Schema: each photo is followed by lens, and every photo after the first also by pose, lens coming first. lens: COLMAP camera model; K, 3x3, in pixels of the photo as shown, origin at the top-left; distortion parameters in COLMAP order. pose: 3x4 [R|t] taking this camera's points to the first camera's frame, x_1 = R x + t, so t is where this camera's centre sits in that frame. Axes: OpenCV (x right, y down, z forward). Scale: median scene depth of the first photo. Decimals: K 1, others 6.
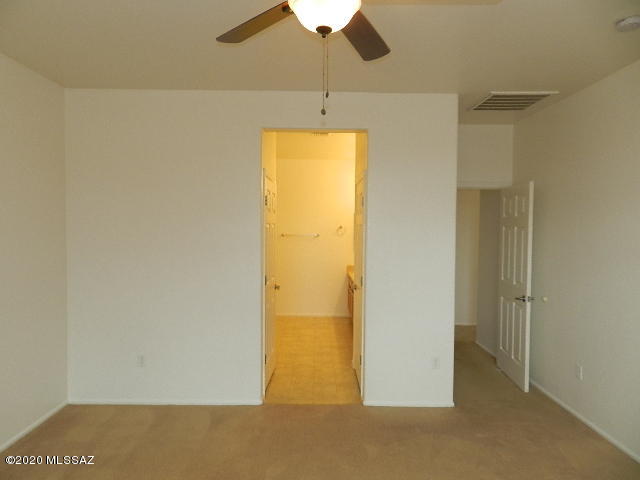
lens RADIAL K [[414.8, 0, 320.0], [0, 414.8, 240.0], [0, 0, 1]] dist [-0.000925, -0.001158]
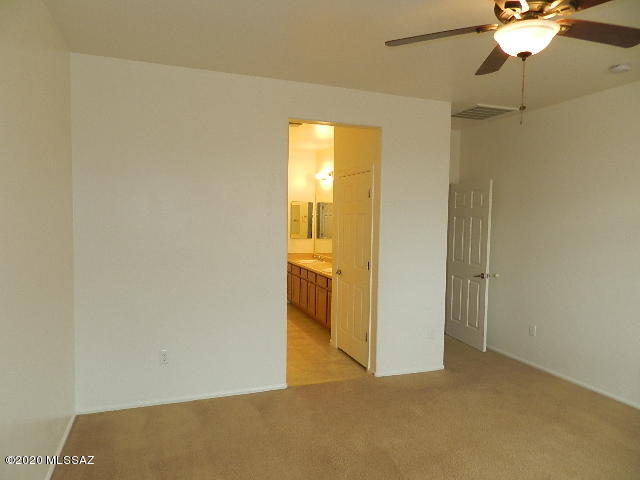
lens RADIAL K [[414.8, 0, 320.0], [0, 414.8, 240.0], [0, 0, 1]] dist [-0.000925, -0.001158]
pose [[0.942820, -0.009940, 0.333153, -0.402055], [0.000421, 0.999590, 0.028632, 0.000821], [-0.333301, -0.026855, 0.942438, 0.014772]]
